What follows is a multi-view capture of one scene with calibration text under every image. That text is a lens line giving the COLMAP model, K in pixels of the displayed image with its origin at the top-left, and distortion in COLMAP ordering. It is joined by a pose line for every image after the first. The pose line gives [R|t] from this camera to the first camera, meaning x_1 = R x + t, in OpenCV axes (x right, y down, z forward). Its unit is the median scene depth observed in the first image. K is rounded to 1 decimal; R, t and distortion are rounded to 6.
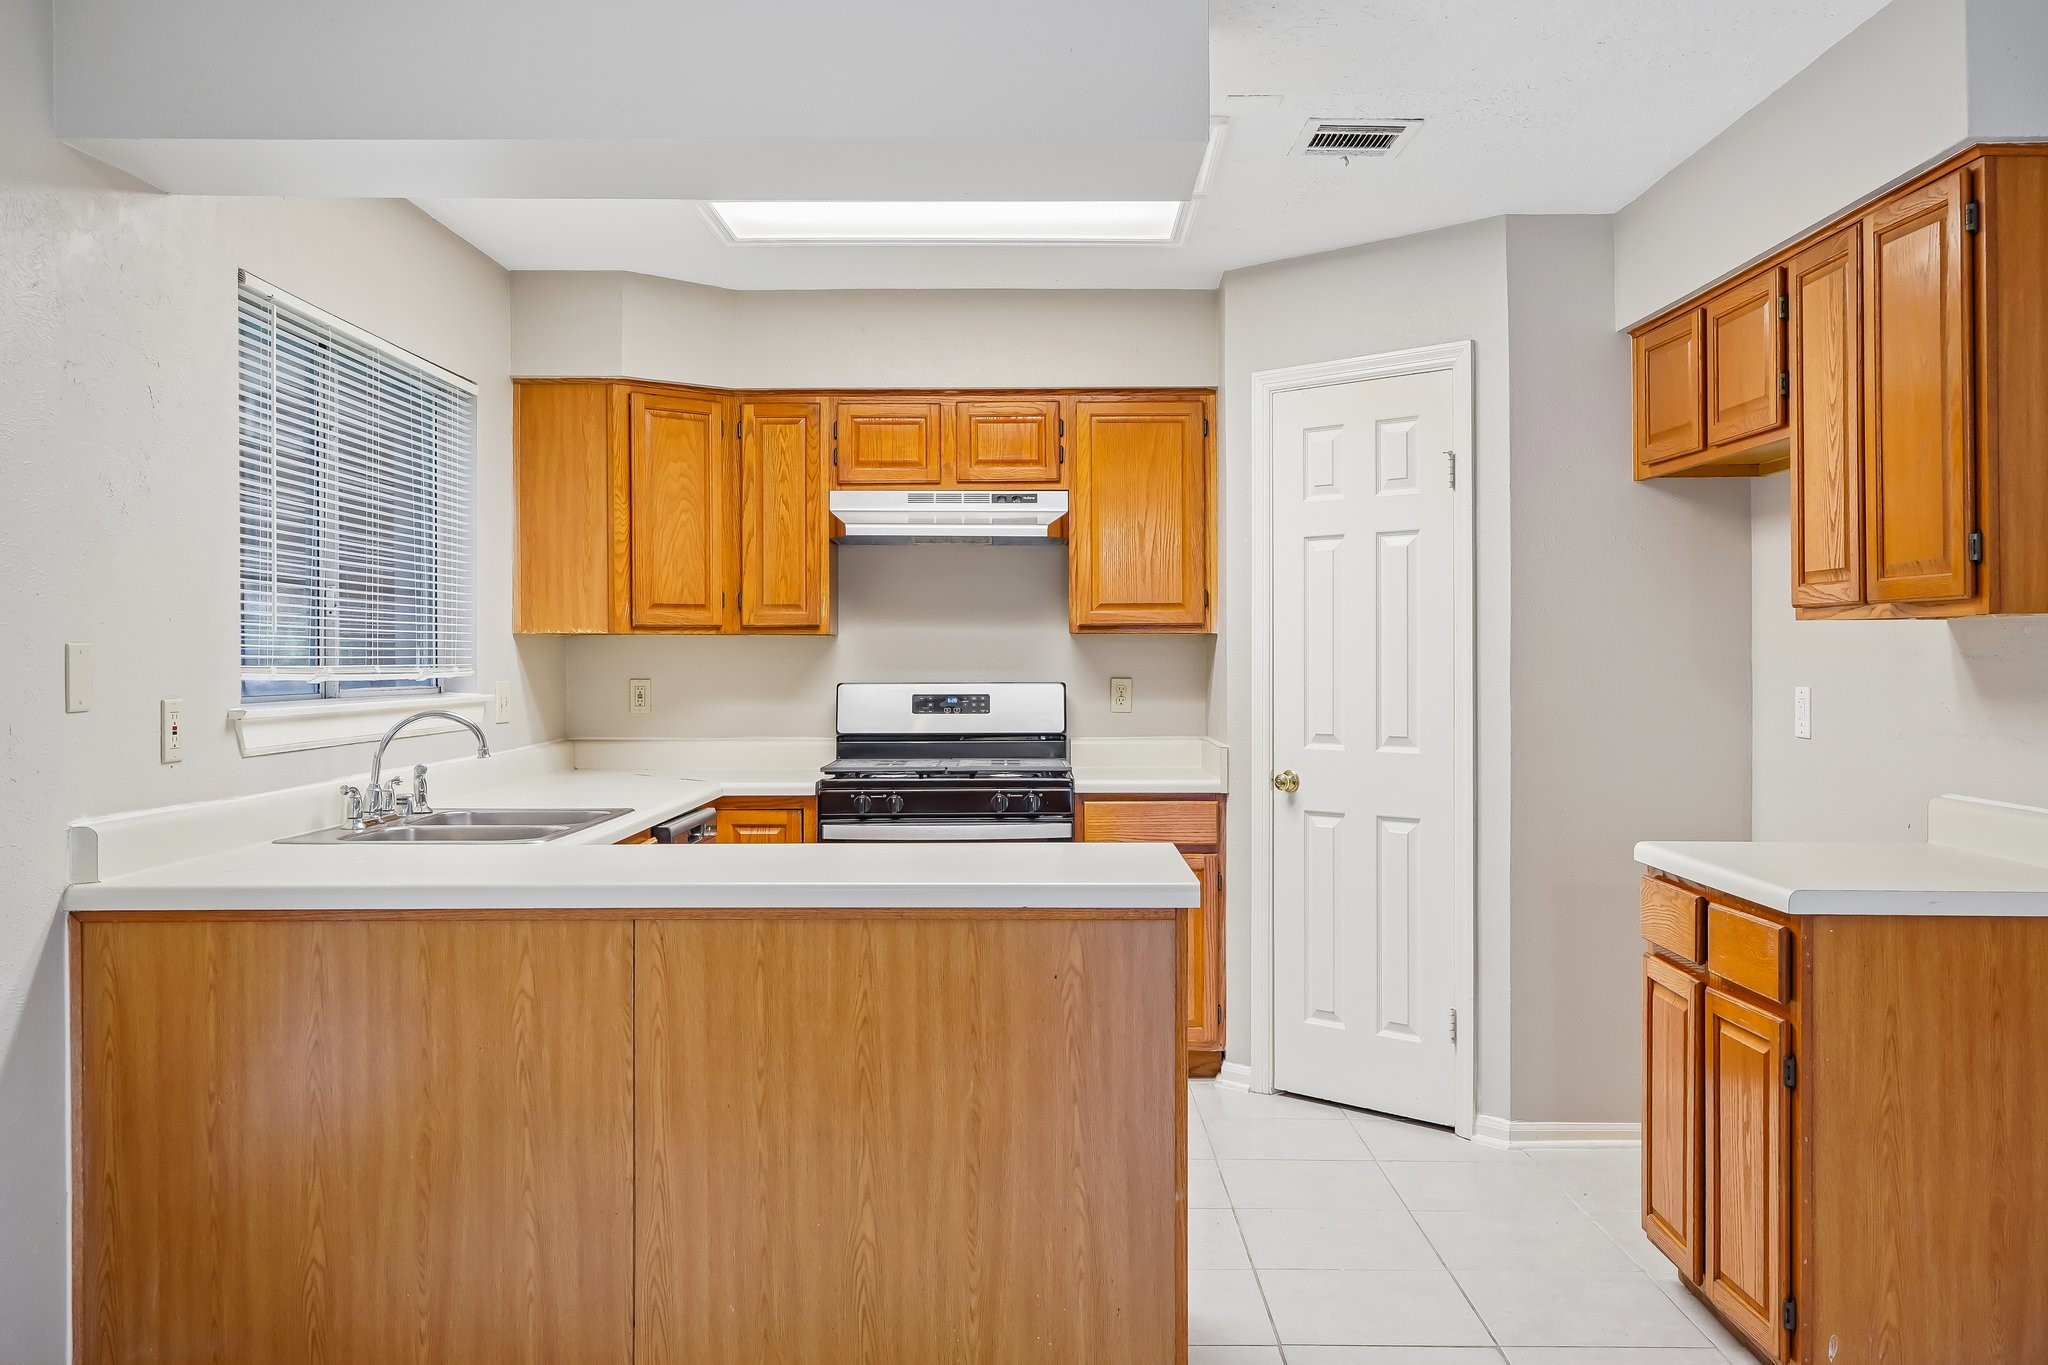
lens RADIAL K [[1828.0, 0, 1062.9], [0, 1828.0, 672.6], [0, 0, 1]] dist [0.007673, 0.014032]
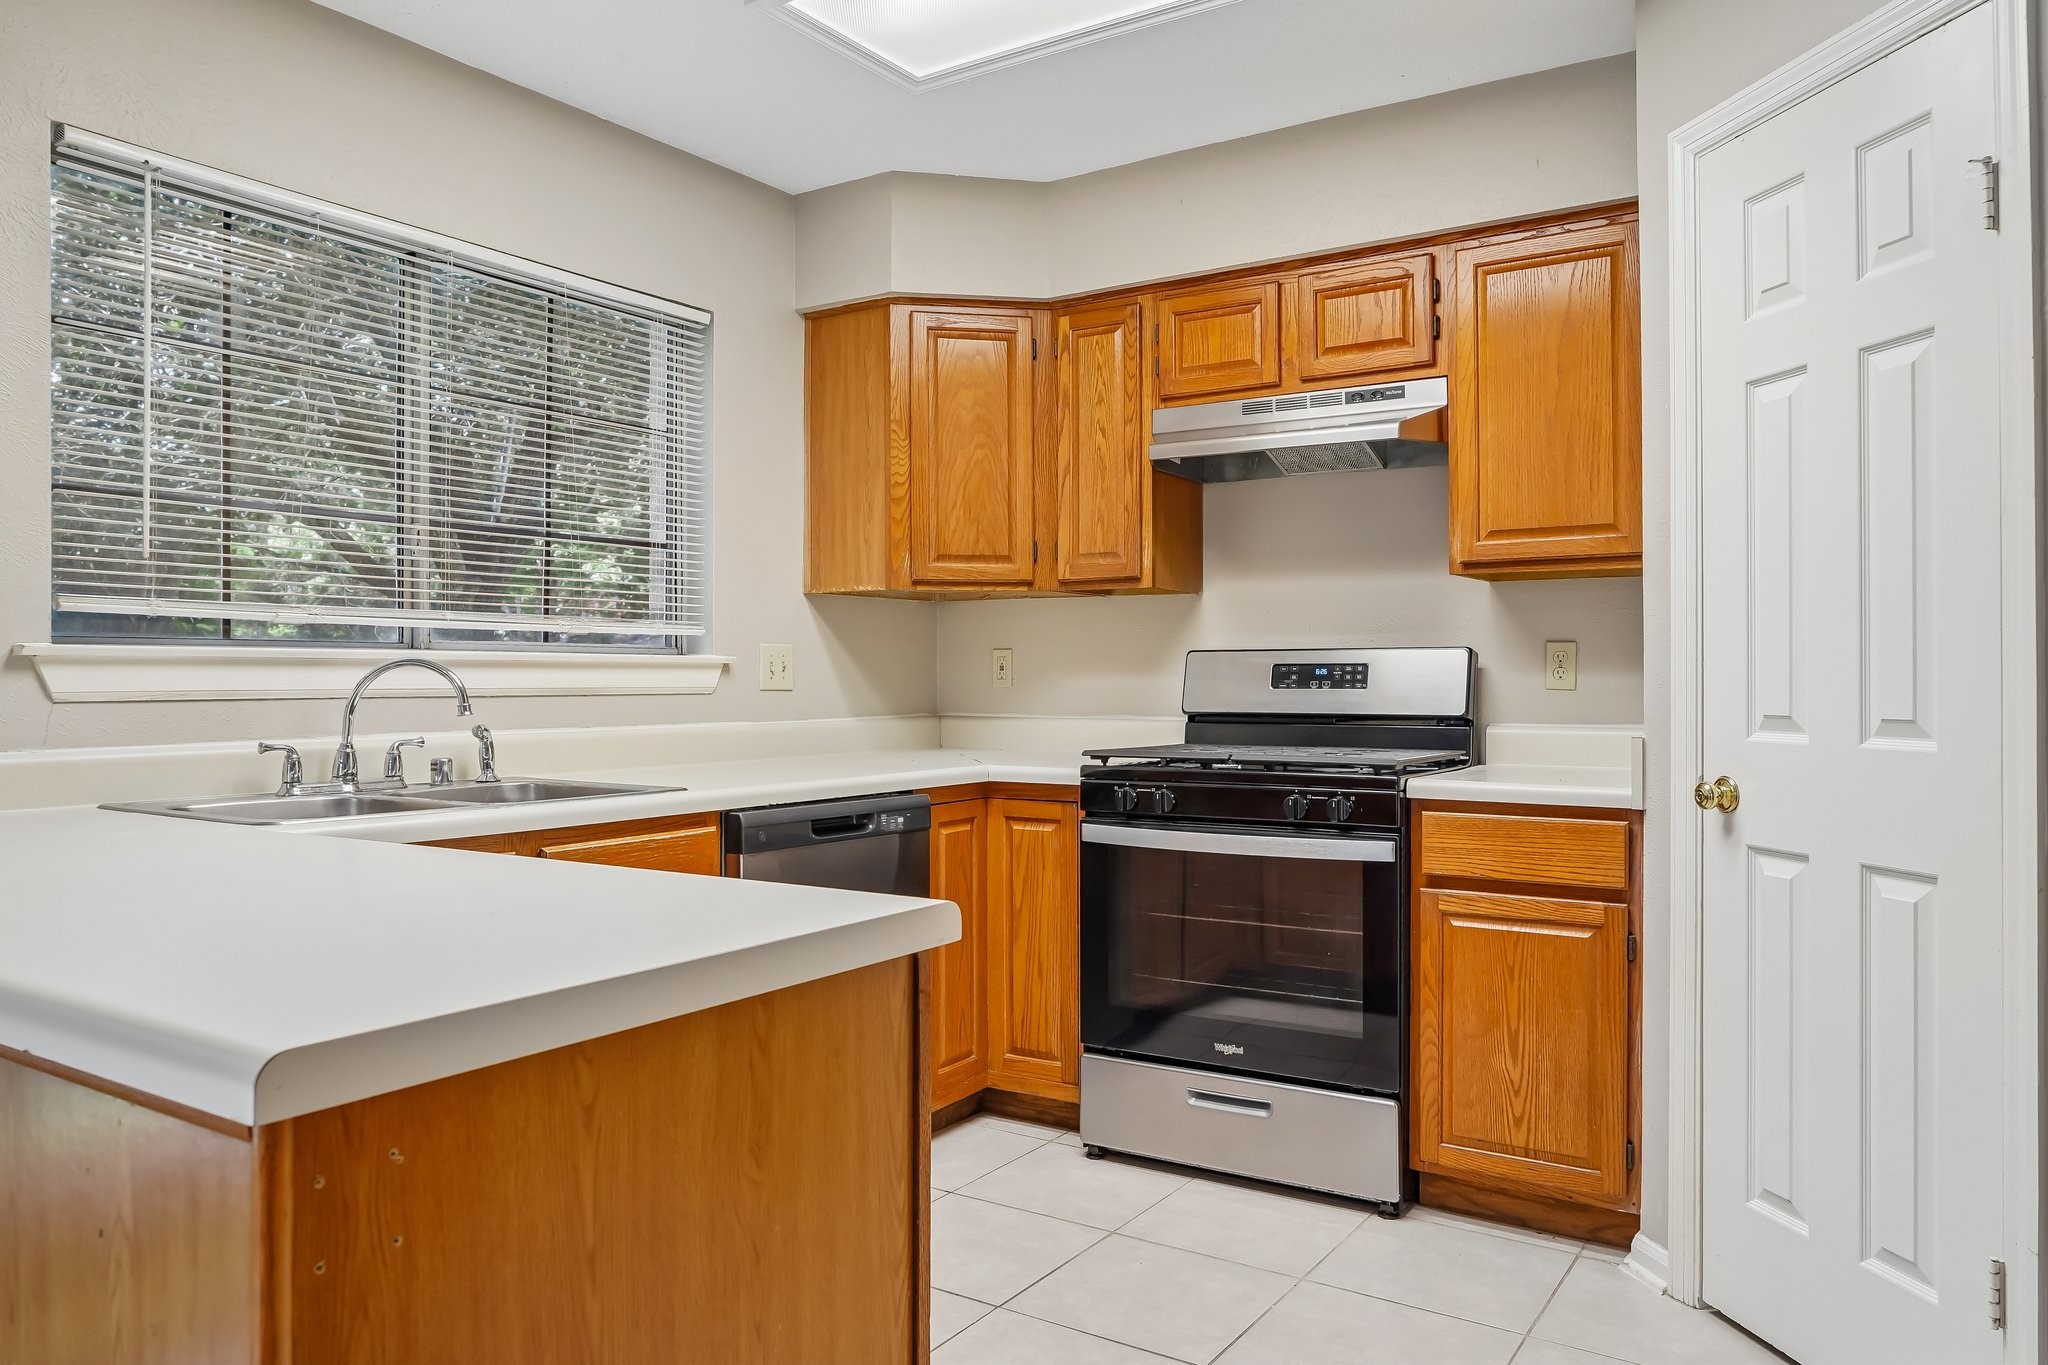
lens RADIAL K [[1455.7, 0, 991.1], [0, 1455.7, 669.1], [0, 0, 1]] dist [-0.010456, 0.003014]
pose [[0.831382, -0.001261, -0.555700, 0.179732], [-0.005580, 0.999928, -0.010617, 0.023582], [0.555674, 0.011928, 0.831315, 0.449866]]
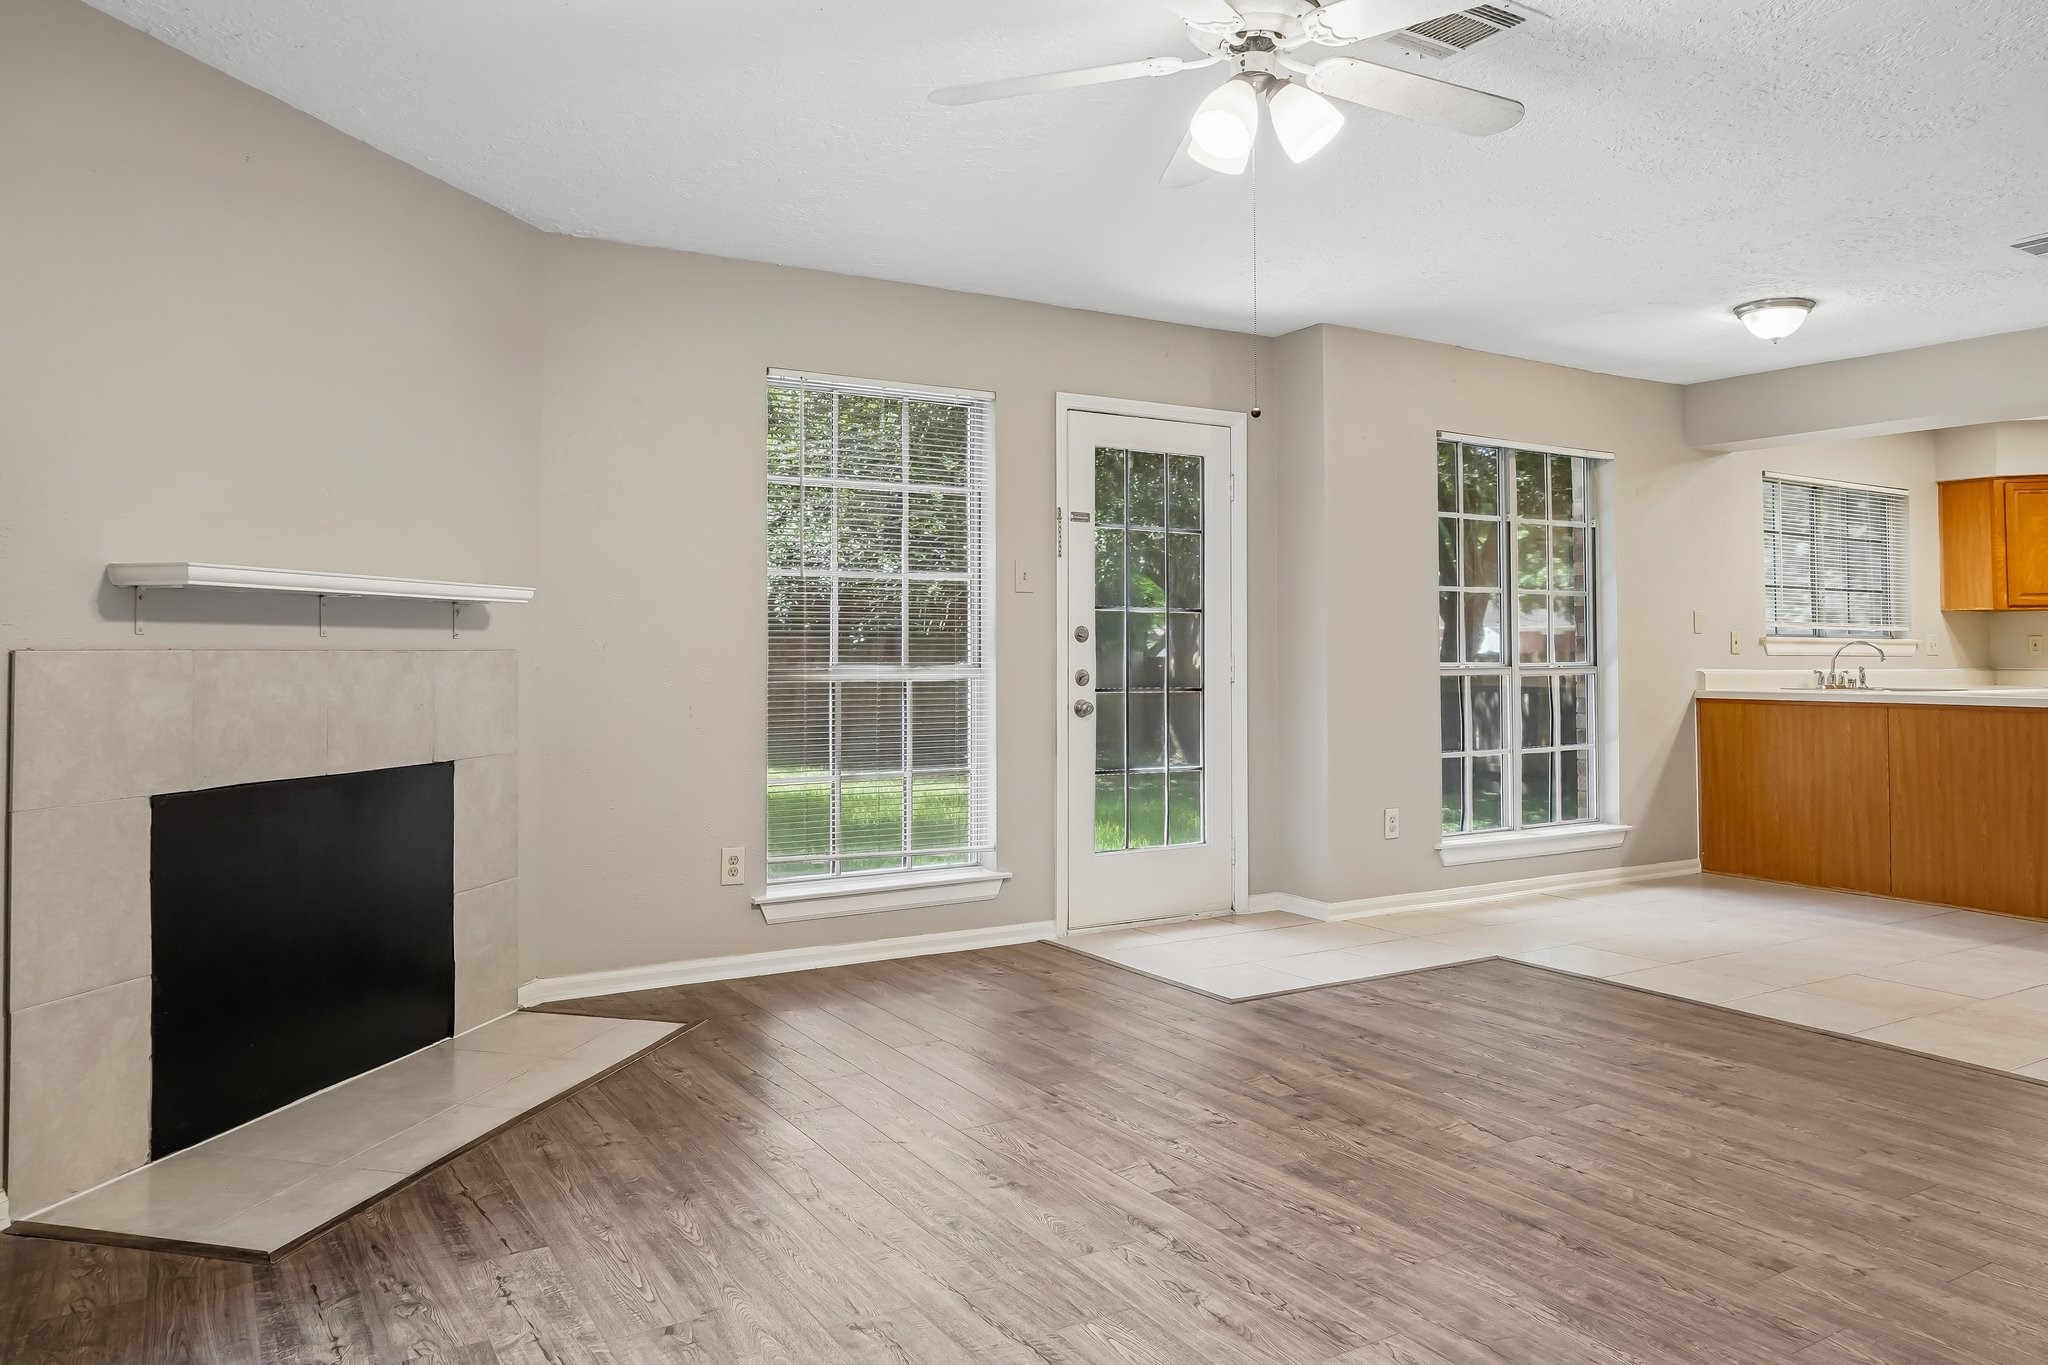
lens RADIAL K [[1445.9, 0, 1033.7], [0, 1445.9, 596.3], [0, 0, 1]] dist [-0.002432, -0.000060]
pose [[0.542435, -0.030524, -0.839543, 0.476742], [-0.010852, 0.999002, -0.043333, 0.041309], [0.840027, 0.032616, 0.541563, -0.665091]]
